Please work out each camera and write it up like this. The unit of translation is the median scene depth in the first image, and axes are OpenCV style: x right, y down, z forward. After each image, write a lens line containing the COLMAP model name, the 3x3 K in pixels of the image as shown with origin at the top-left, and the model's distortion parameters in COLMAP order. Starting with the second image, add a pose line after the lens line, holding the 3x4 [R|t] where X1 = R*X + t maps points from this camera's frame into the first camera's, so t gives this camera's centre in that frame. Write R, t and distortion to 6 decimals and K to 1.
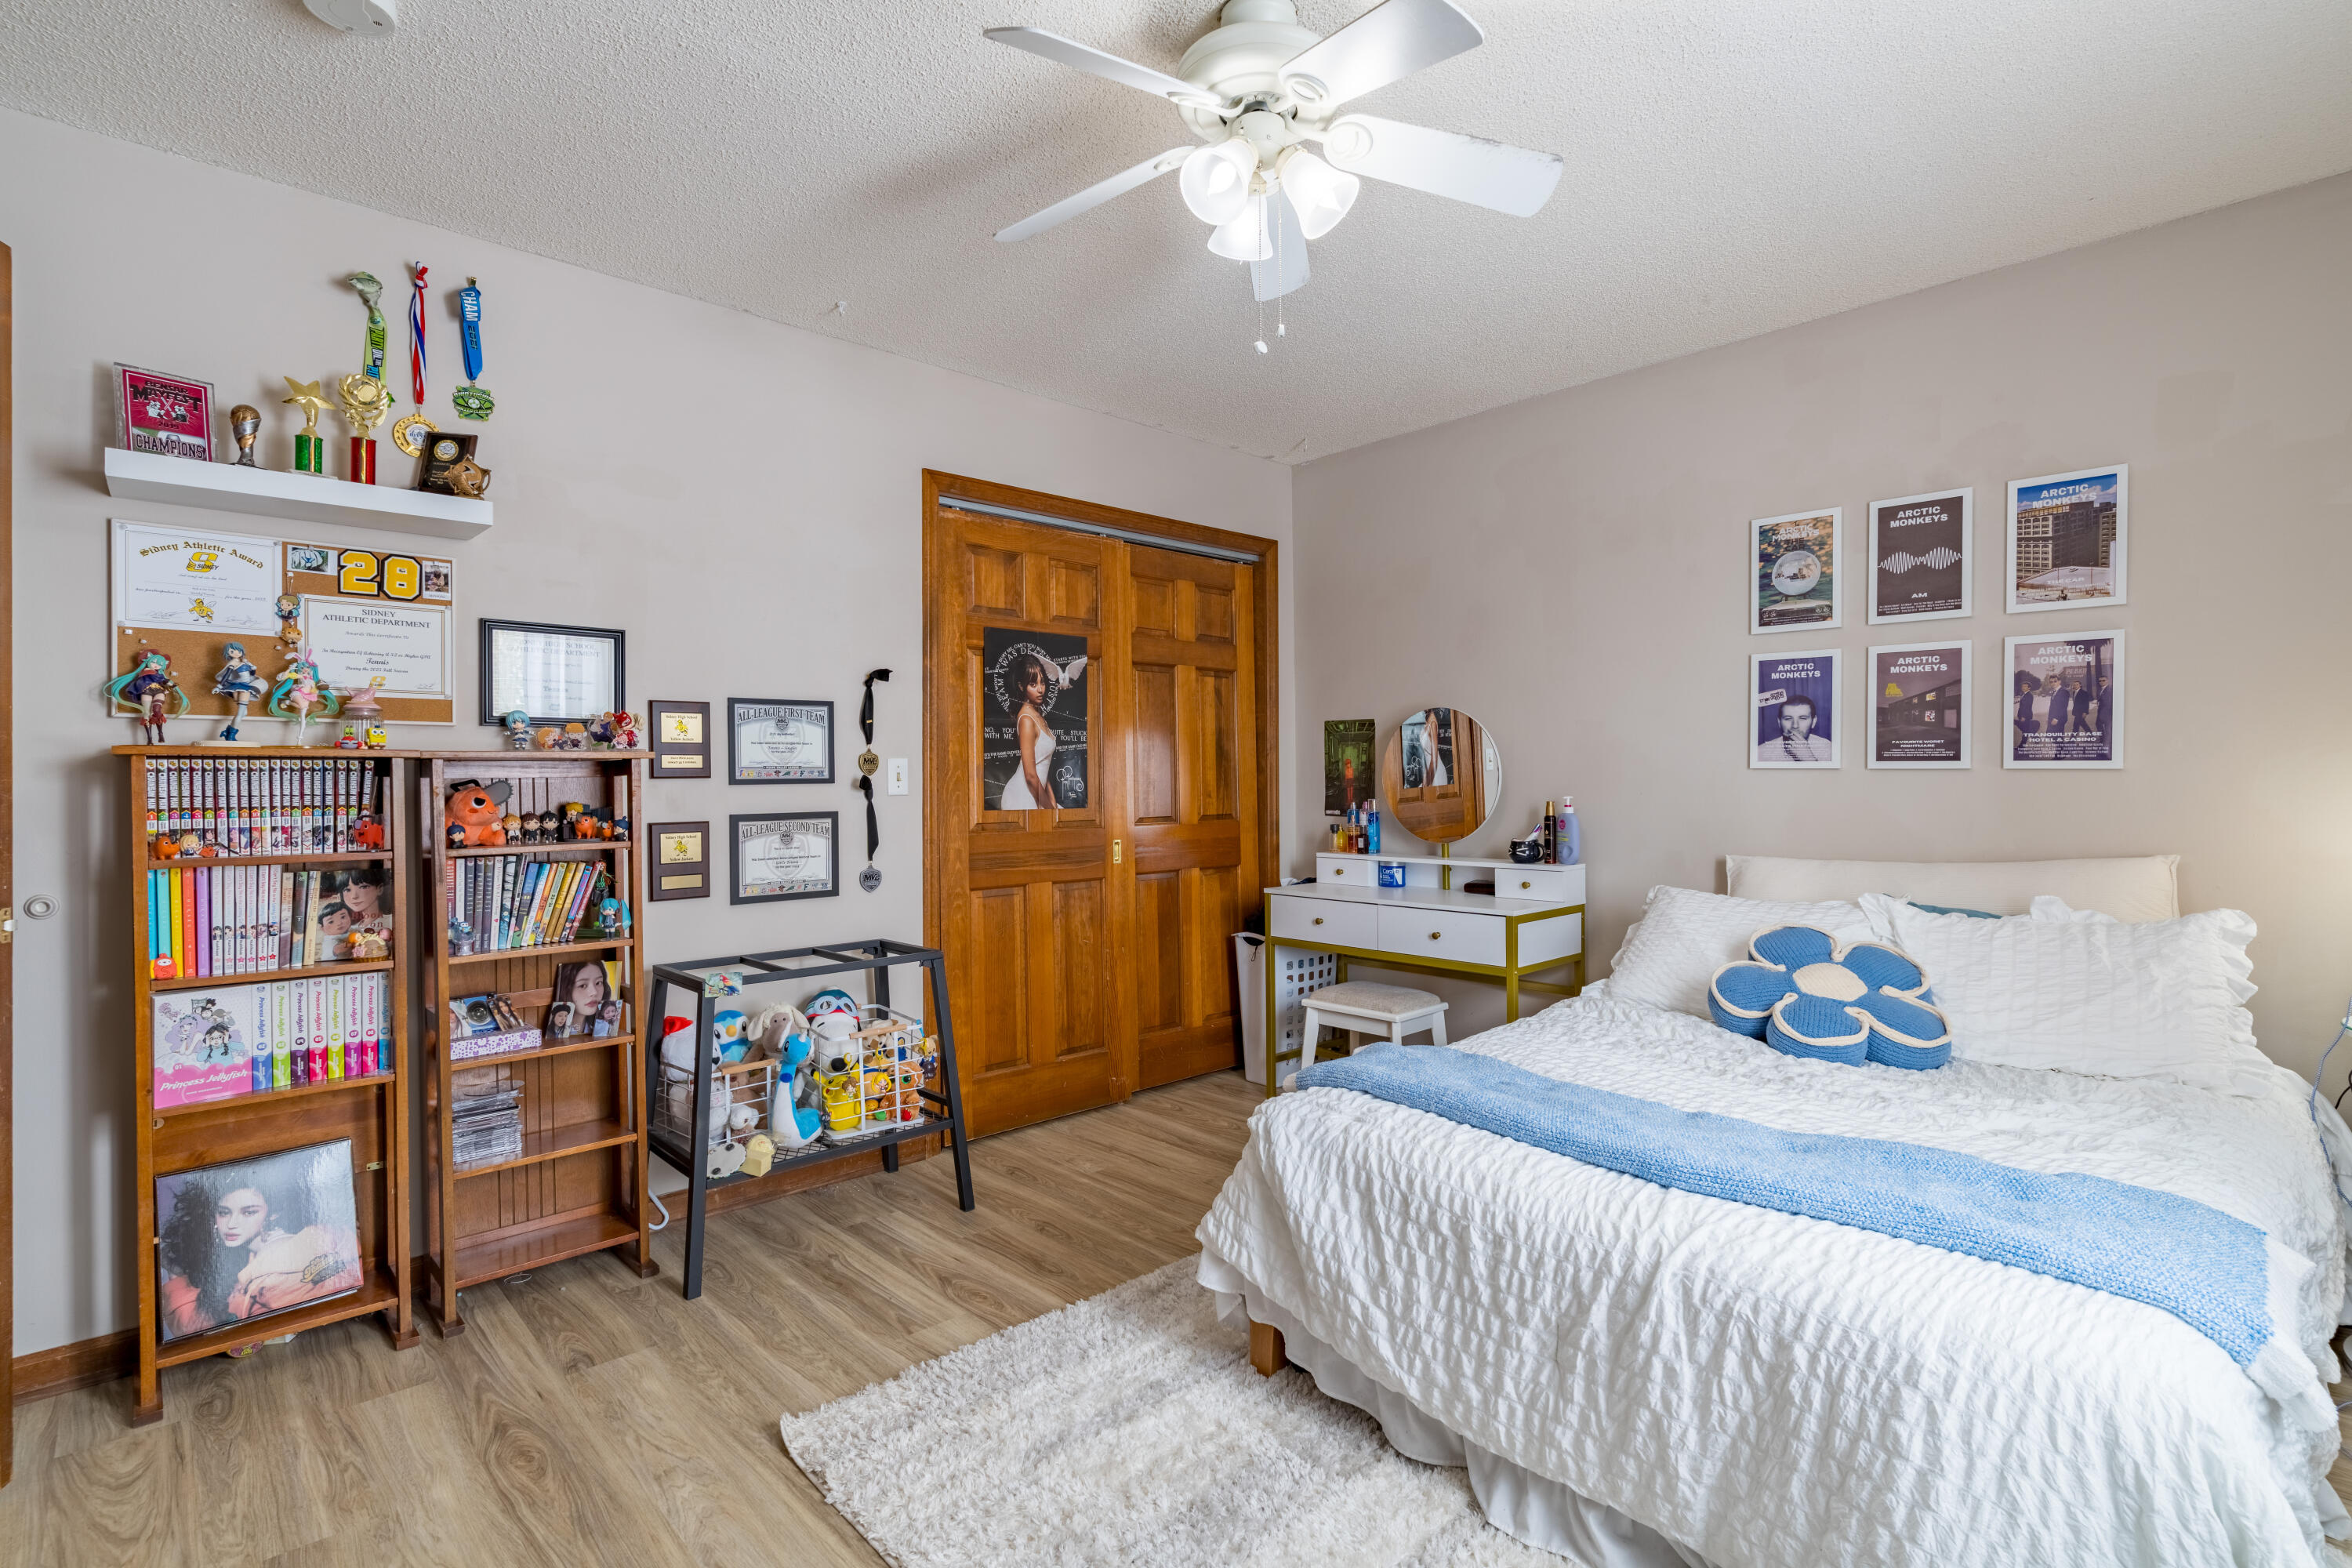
lens RADIAL K [[1110.1, 0, 1176.0], [0, 1110.1, 784.0], [0, 0, 1]] dist [0.003871, -0.001422]
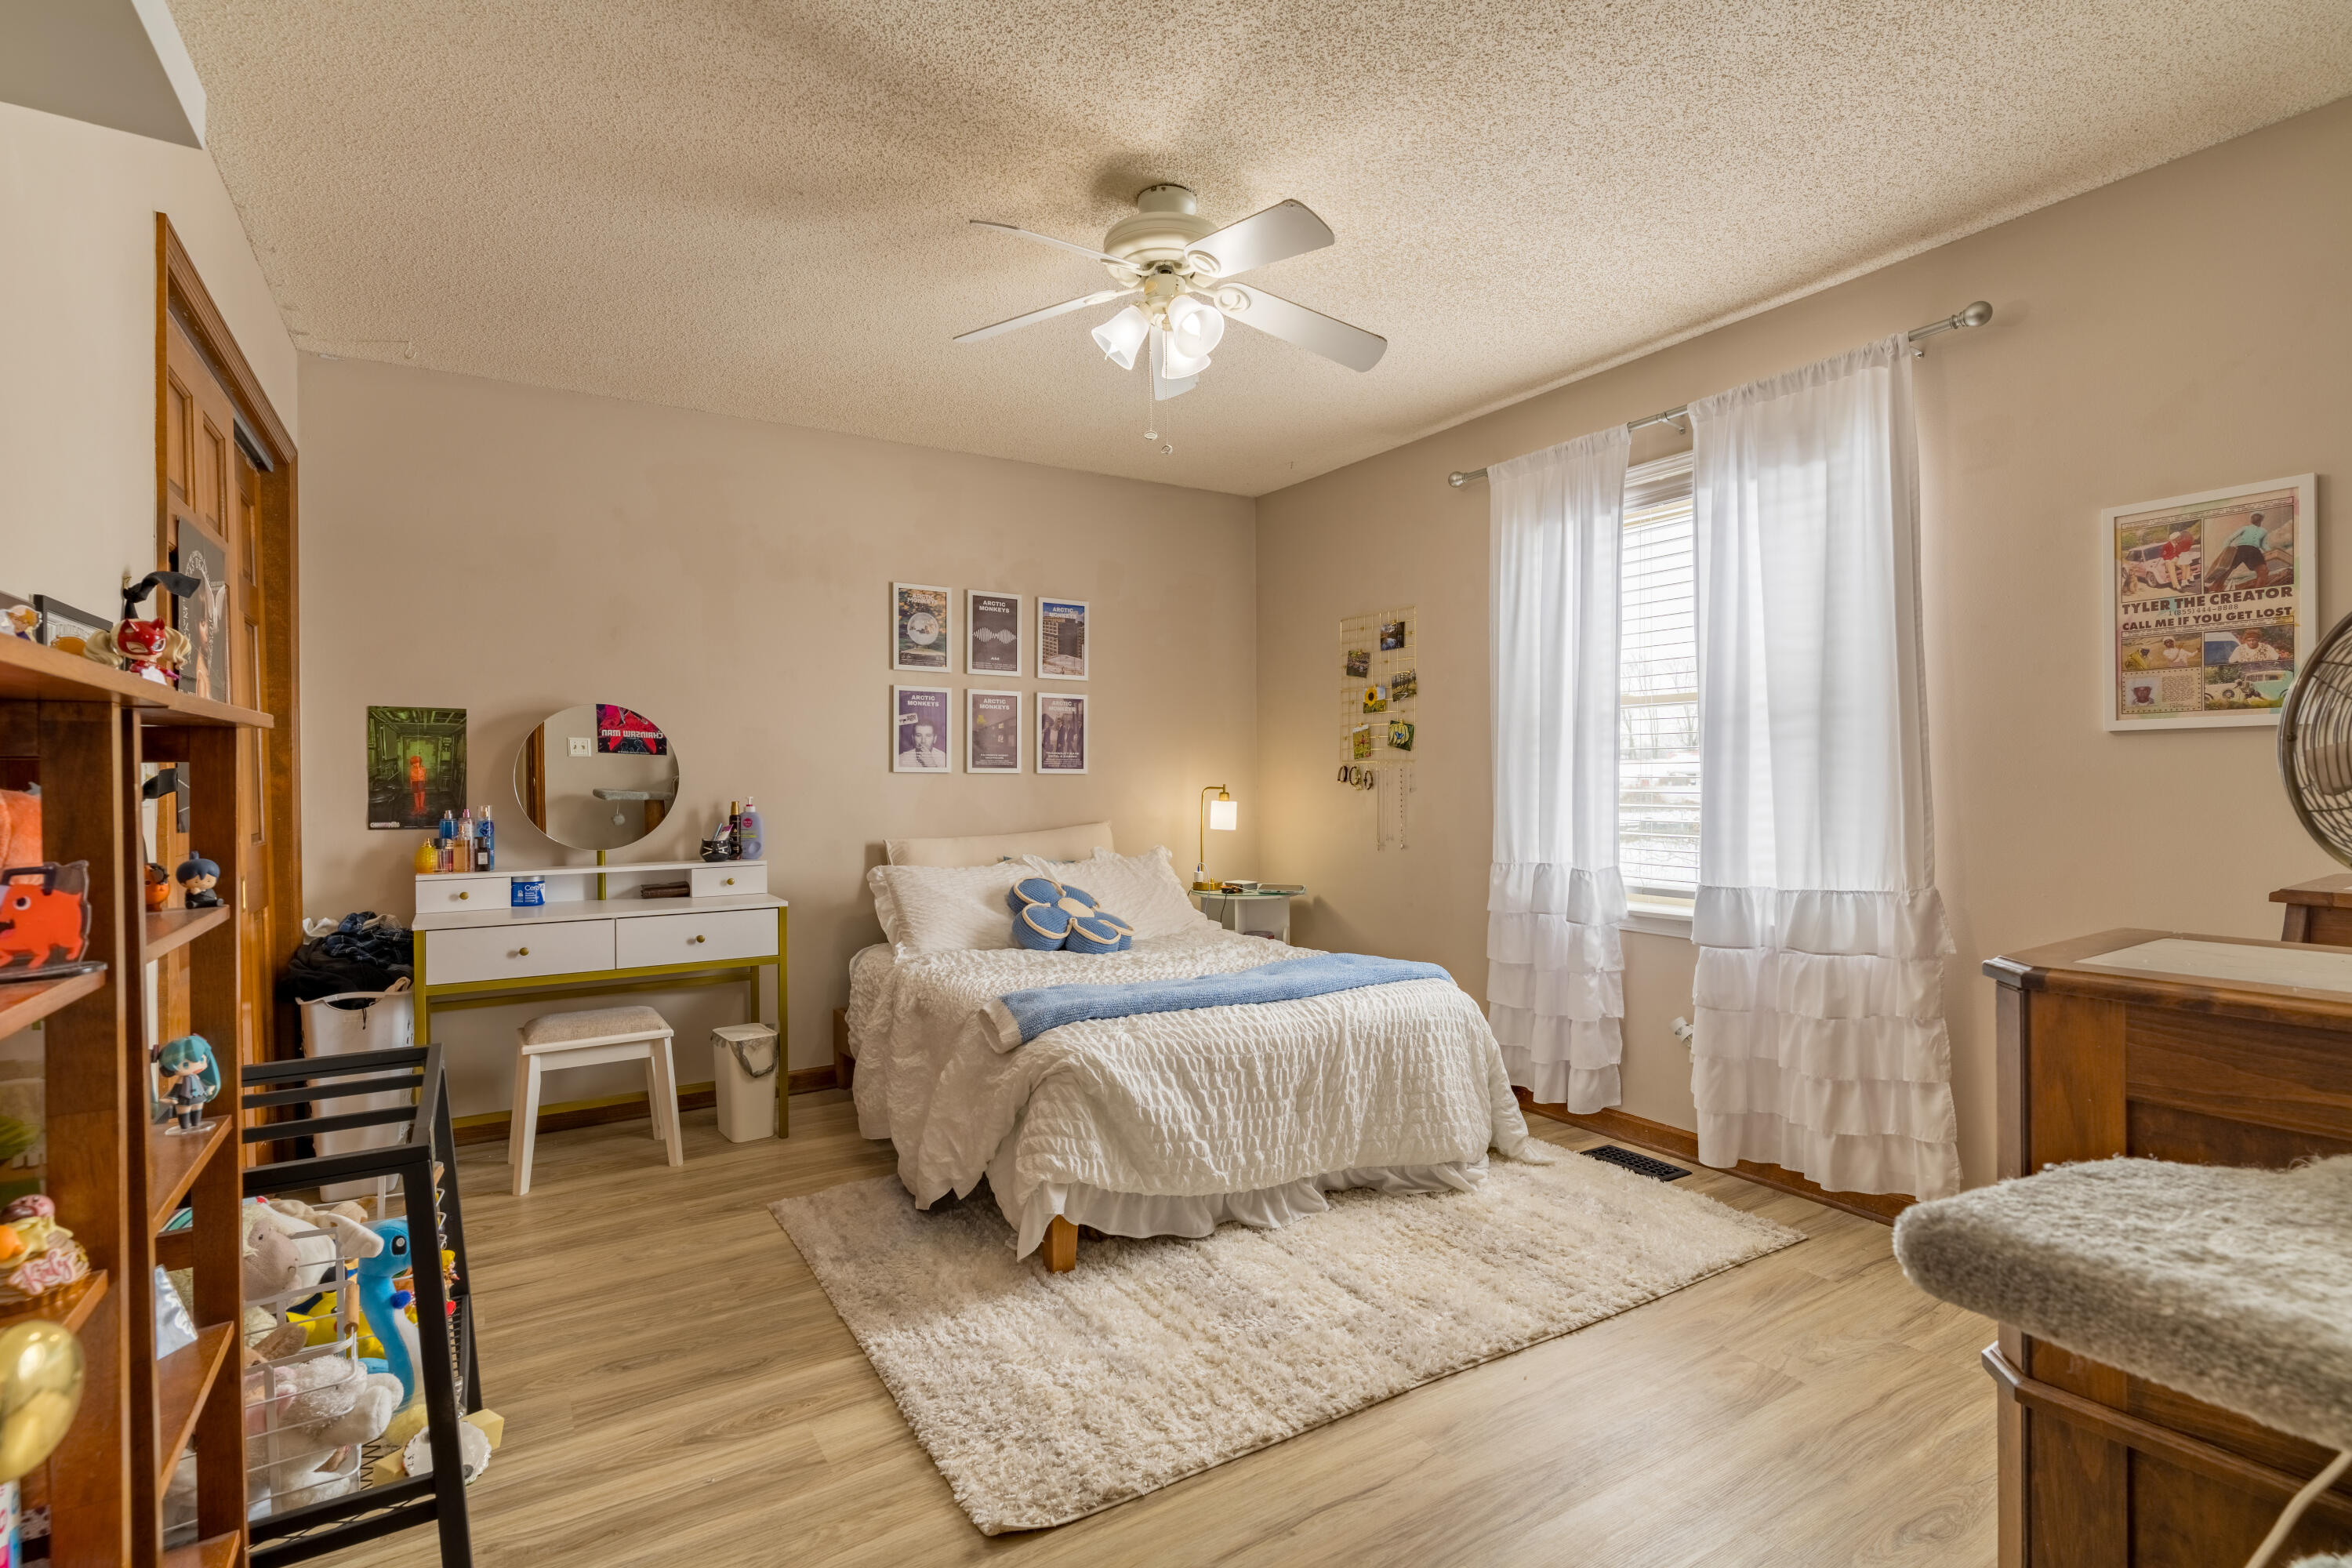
lens RADIAL K [[1110.1, 0, 1176.0], [0, 1110.1, 784.0], [0, 0, 1]] dist [0.003871, -0.001422]
pose [[0.198125, -0.000179, 0.980177, -0.761063], [0.011365, 0.999933, -0.002114, 0.007269], [-0.980111, 0.011558, 0.198114, 0.456516]]
